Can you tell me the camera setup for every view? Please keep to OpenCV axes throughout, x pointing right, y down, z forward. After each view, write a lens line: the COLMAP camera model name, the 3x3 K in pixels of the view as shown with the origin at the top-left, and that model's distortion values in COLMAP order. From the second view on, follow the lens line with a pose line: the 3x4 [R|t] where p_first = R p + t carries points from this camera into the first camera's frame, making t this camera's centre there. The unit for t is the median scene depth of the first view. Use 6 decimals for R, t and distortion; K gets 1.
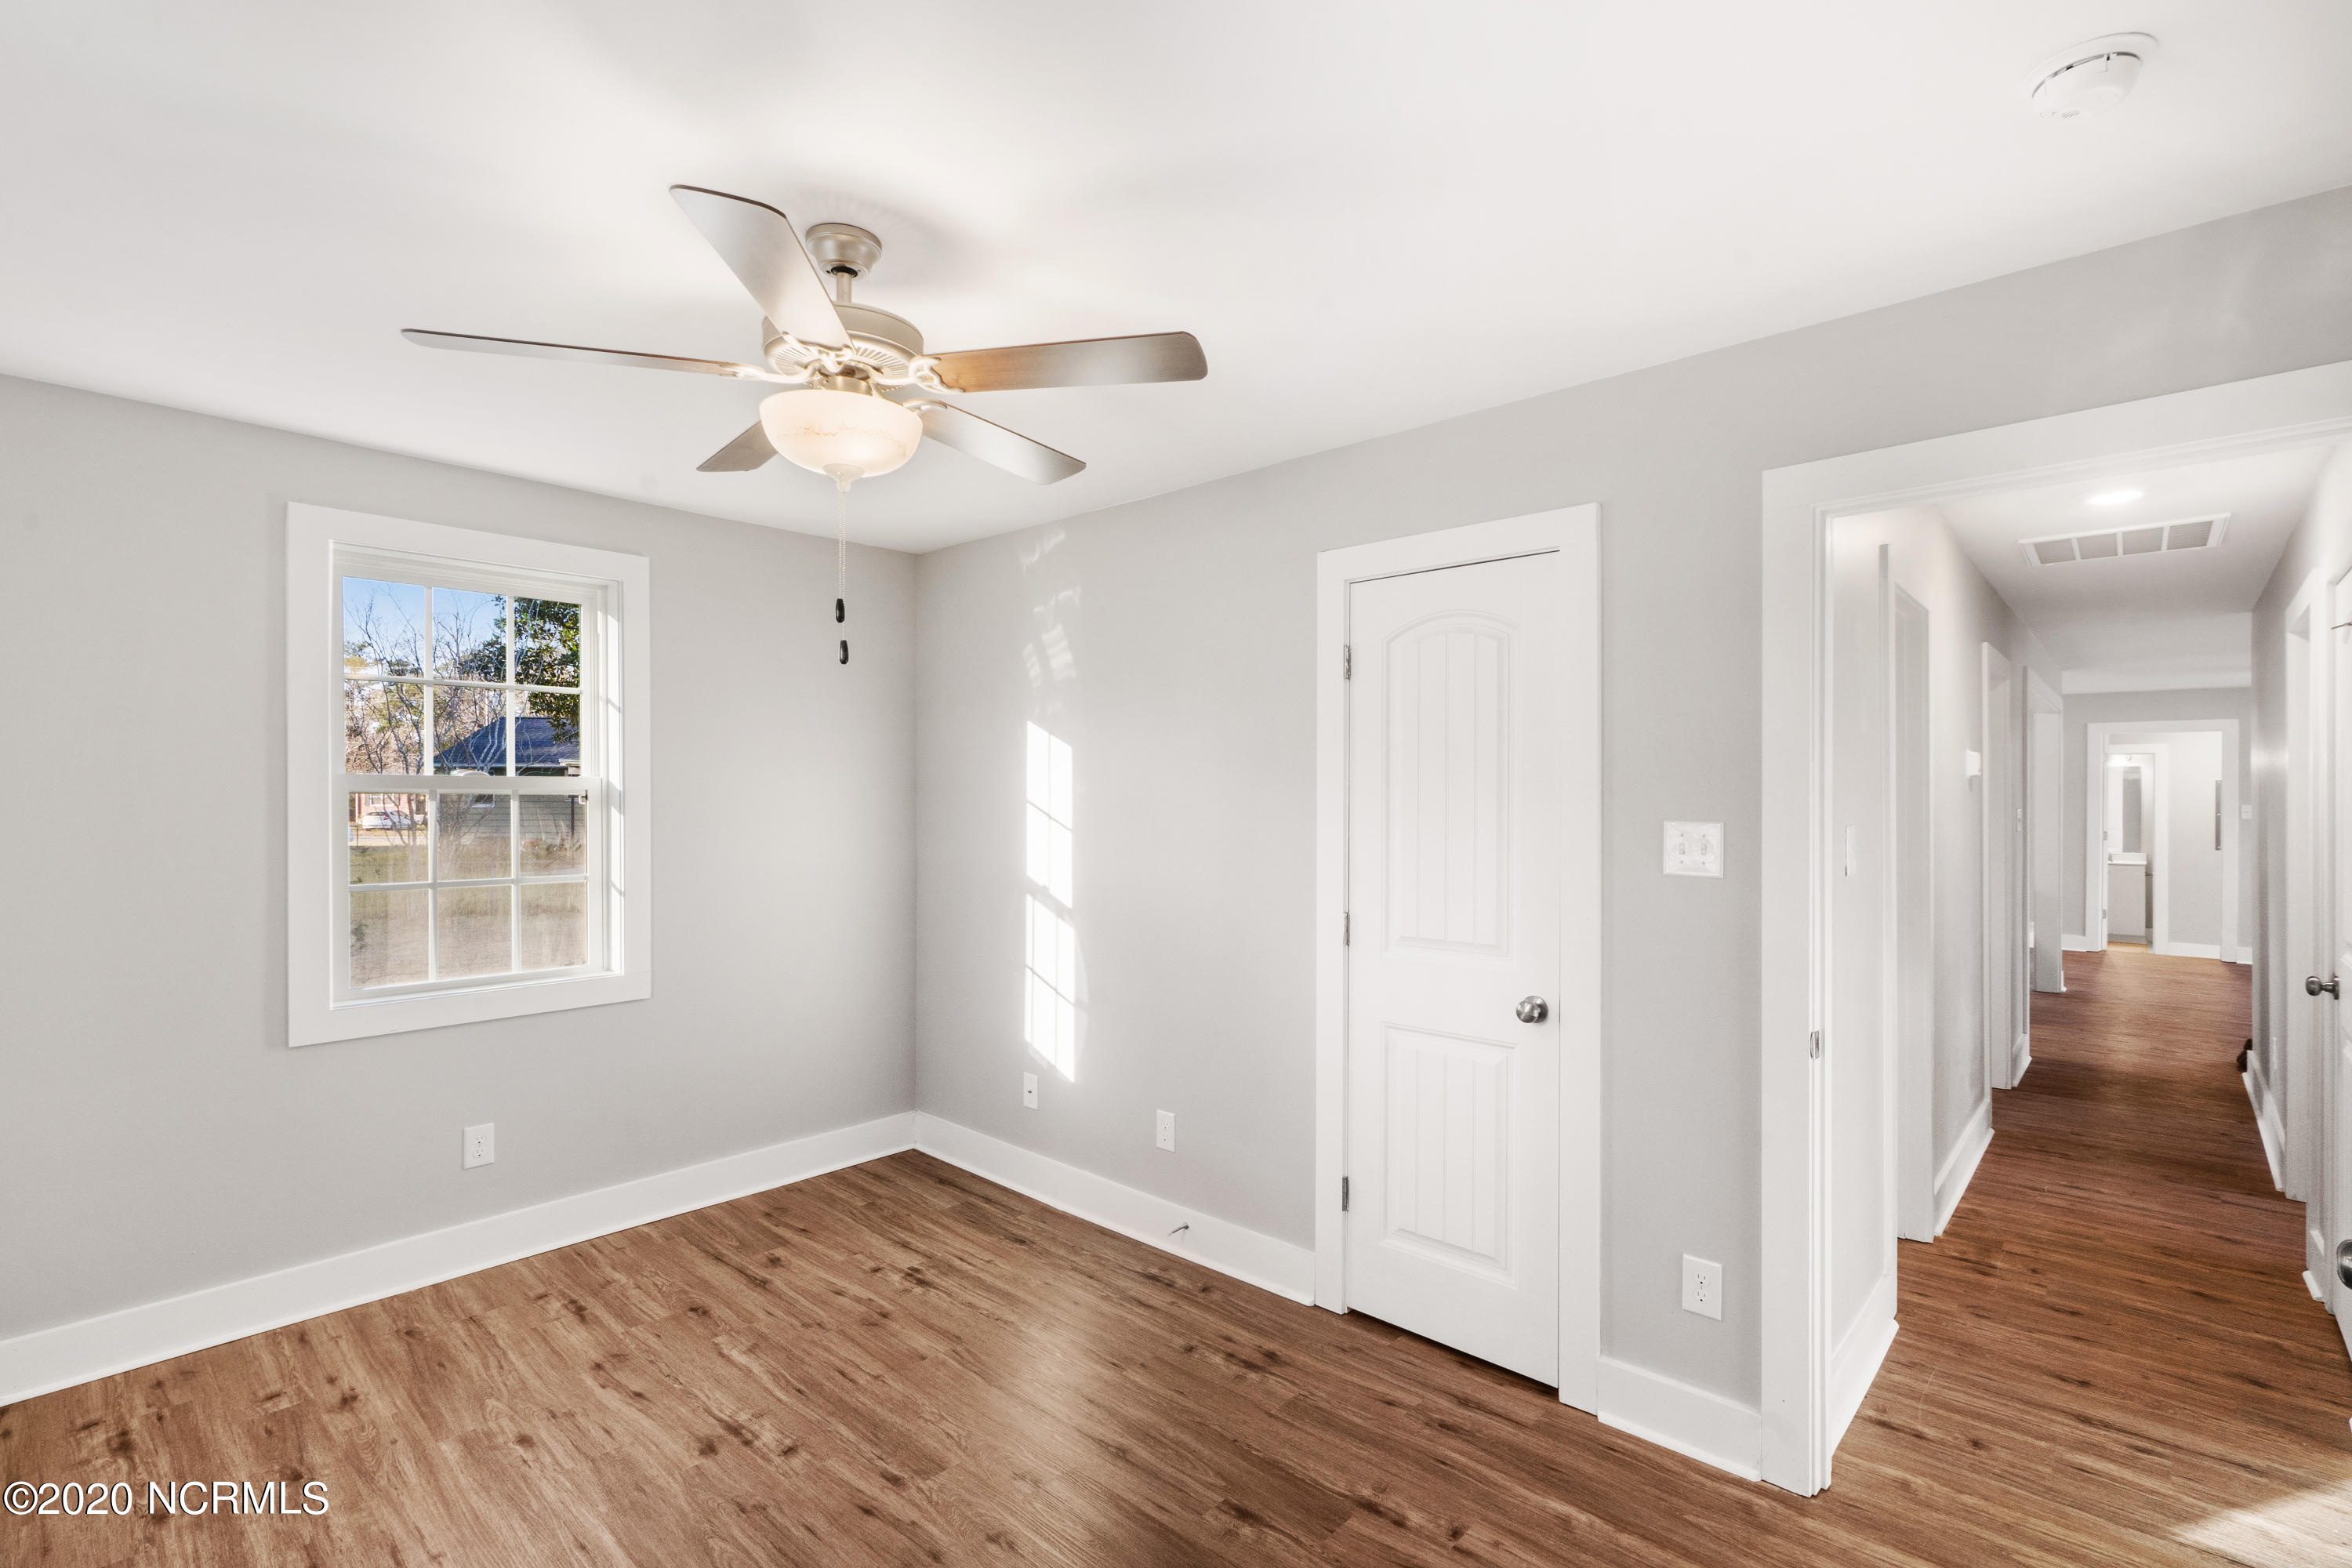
lens RADIAL K [[1063.6, 0, 1176.0], [0, 1063.6, 784.0], [0, 0, 1]] dist [-0.001689, 0.000143]
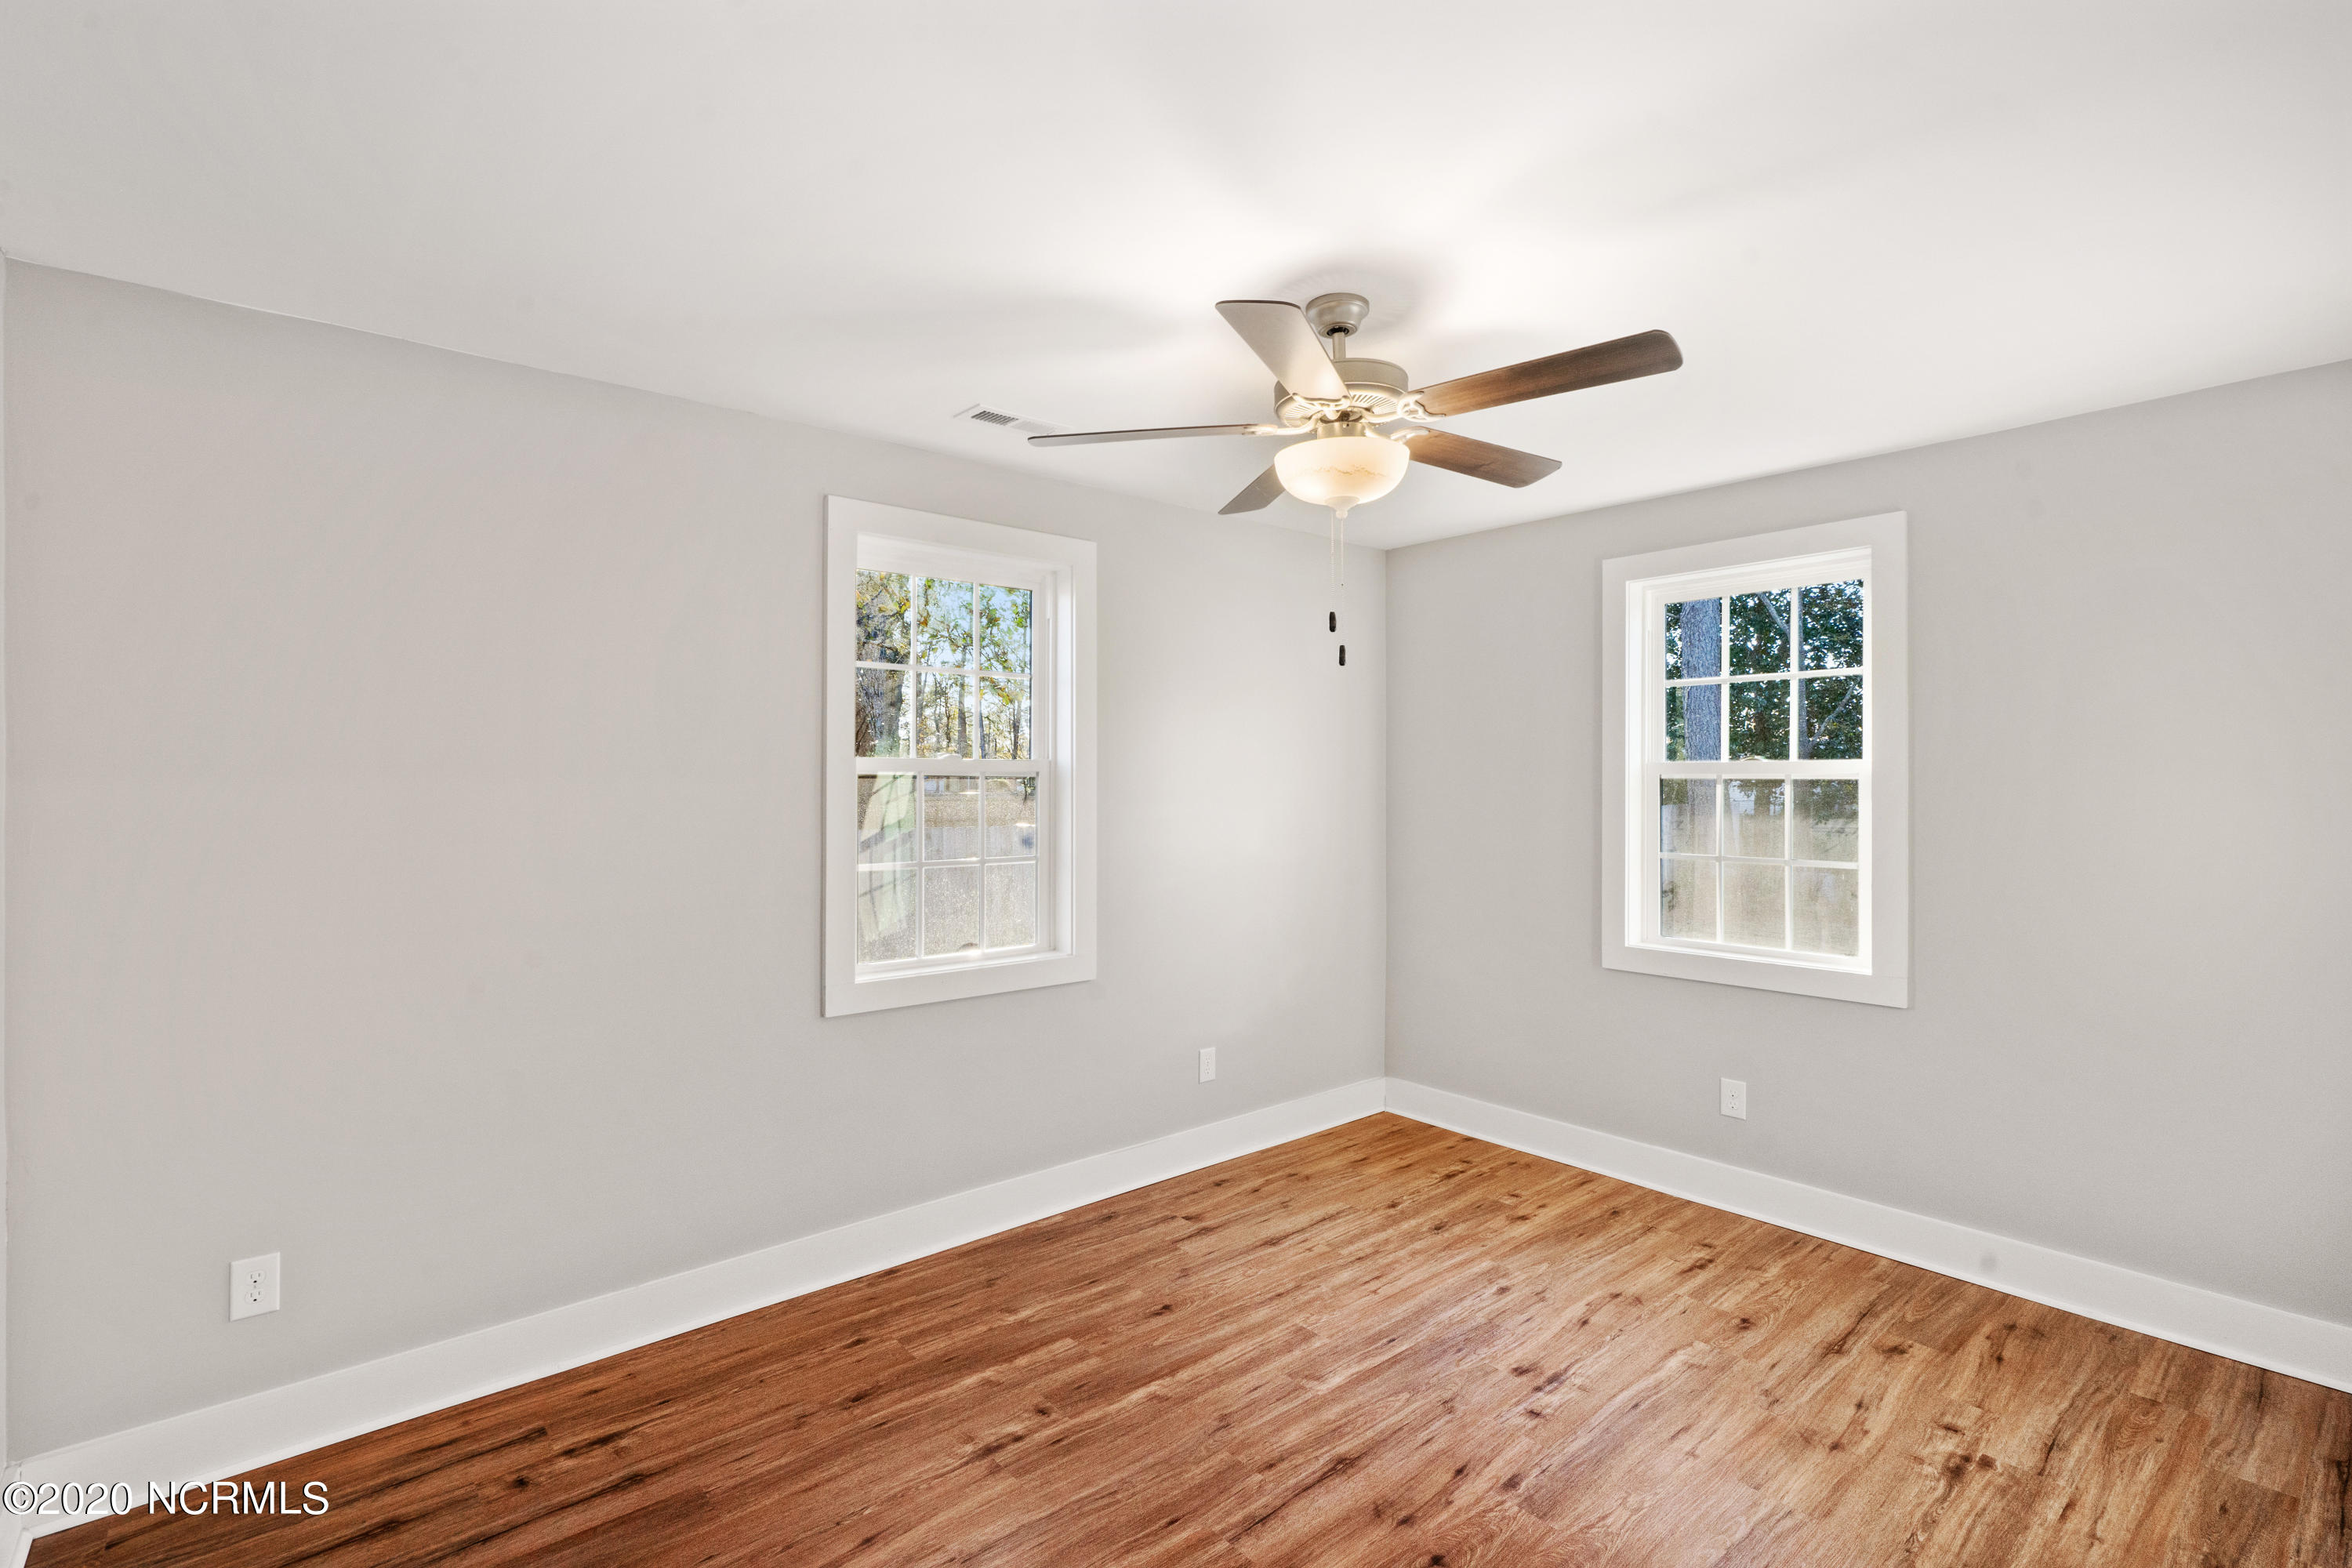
lens RADIAL K [[1088.4, 0, 1180.0], [0, 1088.4, 775.5], [0, 0, 1]] dist [-0.000815, 0.000520]
pose [[-0.118463, -0.003100, -0.992954, 0.575406], [0.012050, 0.999917, -0.004559, 0.006485], [0.992885, -0.012505, -0.118416, 0.624754]]
